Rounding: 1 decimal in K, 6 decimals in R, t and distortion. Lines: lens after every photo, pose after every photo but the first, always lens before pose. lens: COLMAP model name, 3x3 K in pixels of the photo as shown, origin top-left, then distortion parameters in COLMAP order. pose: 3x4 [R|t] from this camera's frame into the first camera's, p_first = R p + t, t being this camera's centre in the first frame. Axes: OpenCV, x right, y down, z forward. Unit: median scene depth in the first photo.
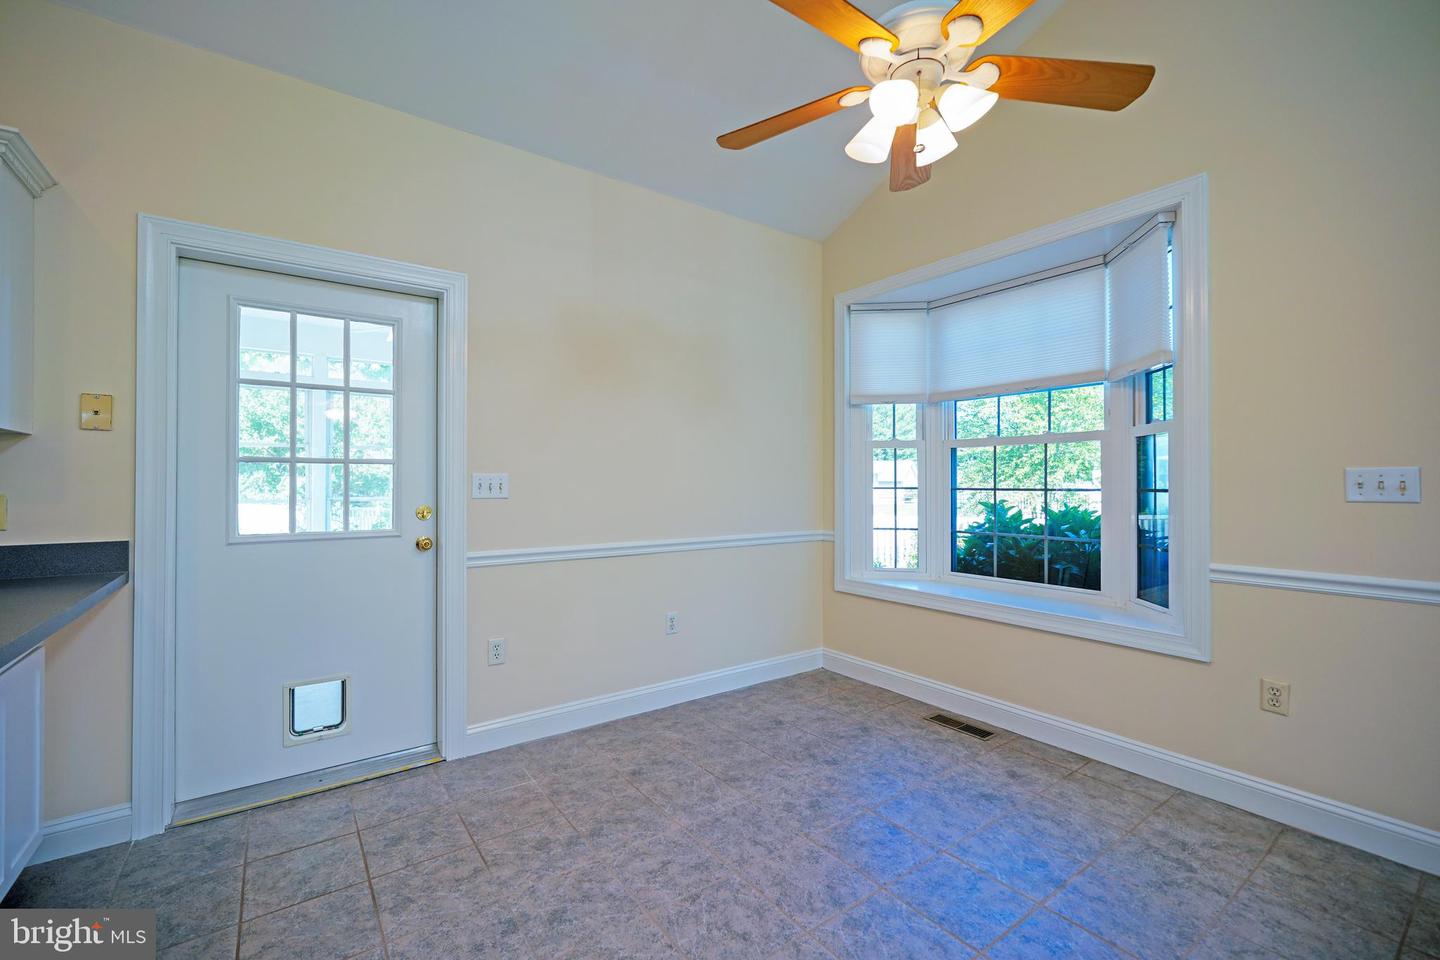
lens RADIAL K [[608.2, 0, 710.8], [0, 608.2, 476.5], [0, 0, 1]] dist [-0.008234, 0.004810]
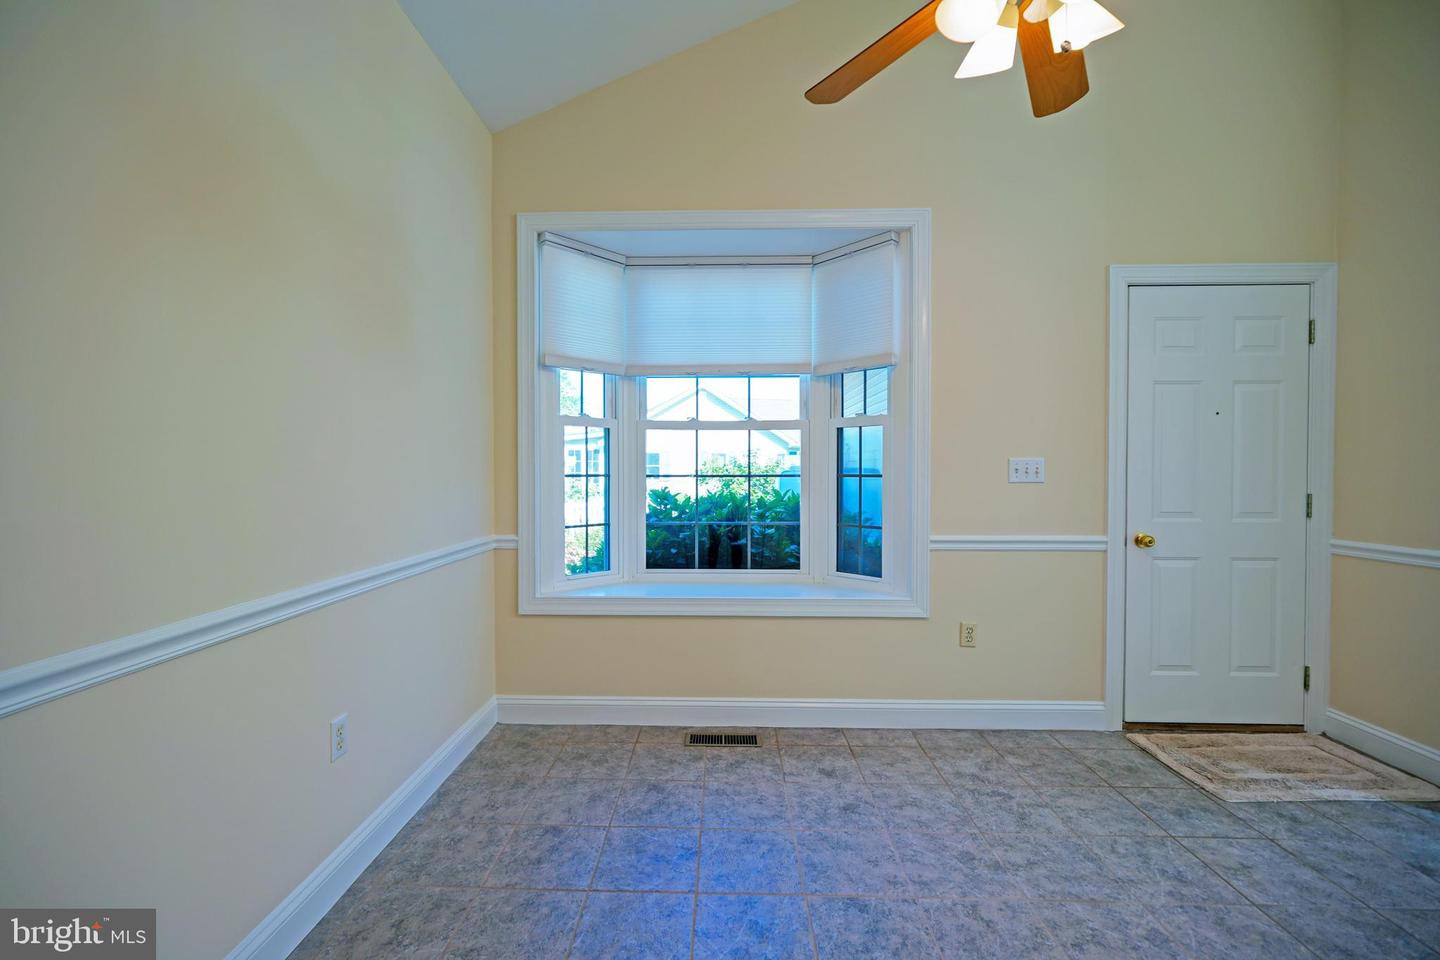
lens RADIAL K [[608.2, 0, 702.3], [0, 608.2, 474.8], [0, 0, 1]] dist [-0.008234, 0.004810]
pose [[0.606884, -0.009095, 0.794738, -0.357039], [-0.007537, 0.999824, 0.017198, 0.004310], [-0.794754, -0.016427, 0.606709, 0.544623]]
